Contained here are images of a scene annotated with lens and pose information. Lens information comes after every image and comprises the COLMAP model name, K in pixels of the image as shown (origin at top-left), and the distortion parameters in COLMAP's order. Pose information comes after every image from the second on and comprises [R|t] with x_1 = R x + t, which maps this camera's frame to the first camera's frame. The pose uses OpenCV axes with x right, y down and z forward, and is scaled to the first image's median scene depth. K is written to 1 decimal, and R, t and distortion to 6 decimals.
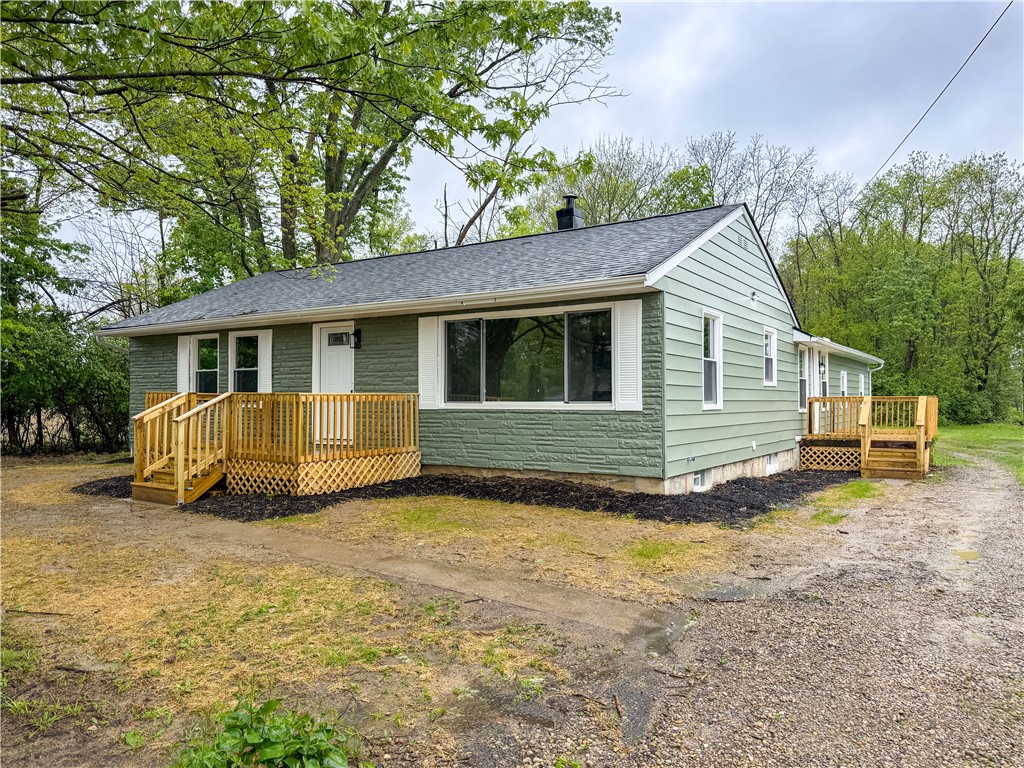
lens RADIAL K [[724.4, 0, 512.0], [0, 724.4, 384.0], [0, 0, 1]] dist [0.044325, -0.052928]
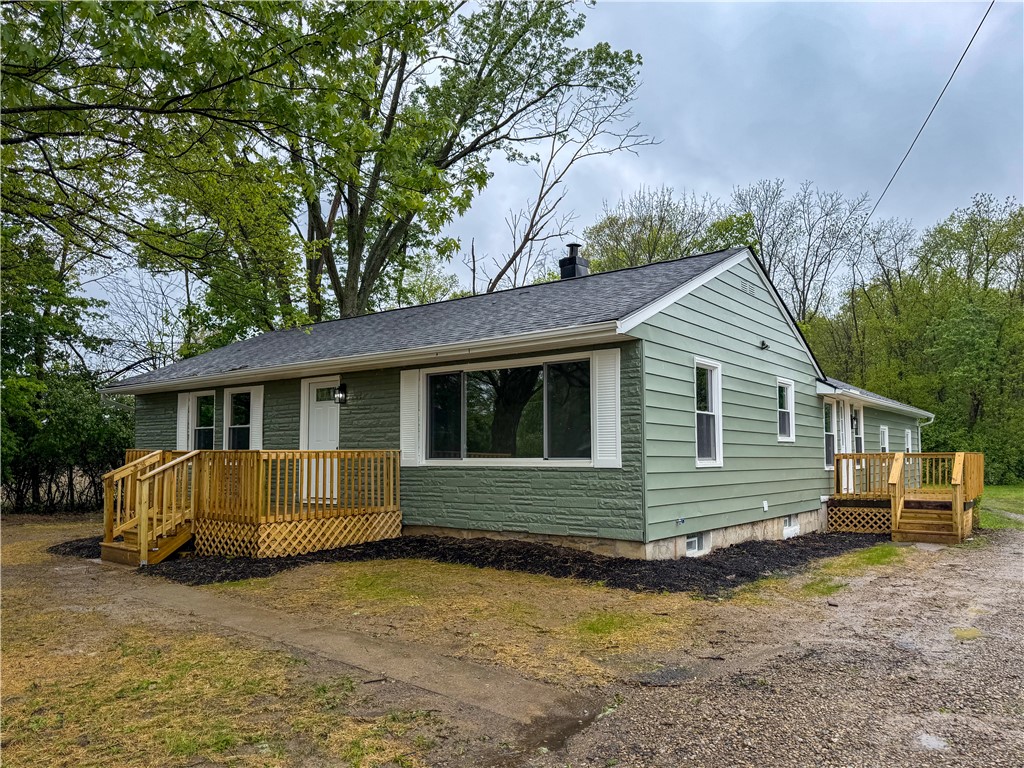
lens RADIAL K [[732.6, 0, 518.2], [0, 732.6, 417.5], [0, 0, 1]] dist [0.048891, -0.060866]
pose [[0.997526, -0.005583, -0.070078, 0.097791], [0.003294, 0.999458, -0.032741, 0.002148], [0.070222, 0.032429, 0.997004, 0.048016]]
